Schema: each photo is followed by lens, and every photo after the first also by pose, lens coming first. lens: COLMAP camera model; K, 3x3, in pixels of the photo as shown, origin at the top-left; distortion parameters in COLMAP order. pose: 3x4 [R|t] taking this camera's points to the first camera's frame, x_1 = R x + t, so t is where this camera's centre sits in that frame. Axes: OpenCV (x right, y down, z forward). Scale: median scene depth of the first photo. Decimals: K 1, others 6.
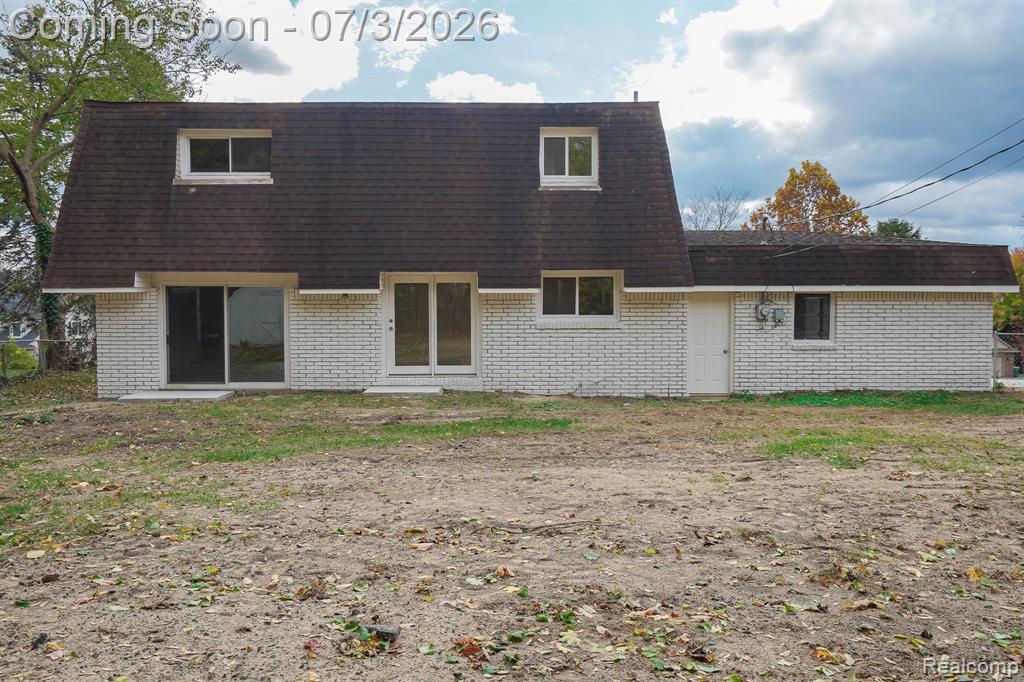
lens RADIAL K [[740.8, 0, 511.7], [0, 740.8, 343.7], [0, 0, 1]] dist [0.008313, -0.002208]
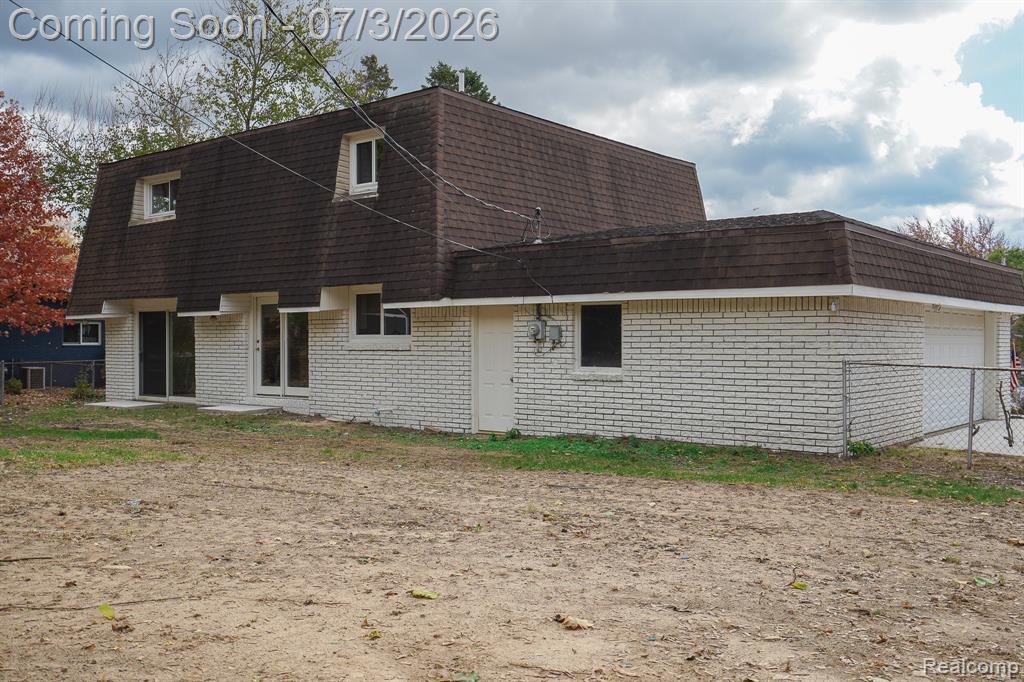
lens RADIAL K [[919.9, 0, 514.5], [0, 919.9, 337.3], [0, 0, 1]] dist [-0.003953, 0.000969]
pose [[0.788576, -0.003005, -0.614930, 0.907483], [-0.011200, 0.999752, -0.019248, -0.016261], [0.614835, 0.022066, 0.788347, 0.224155]]
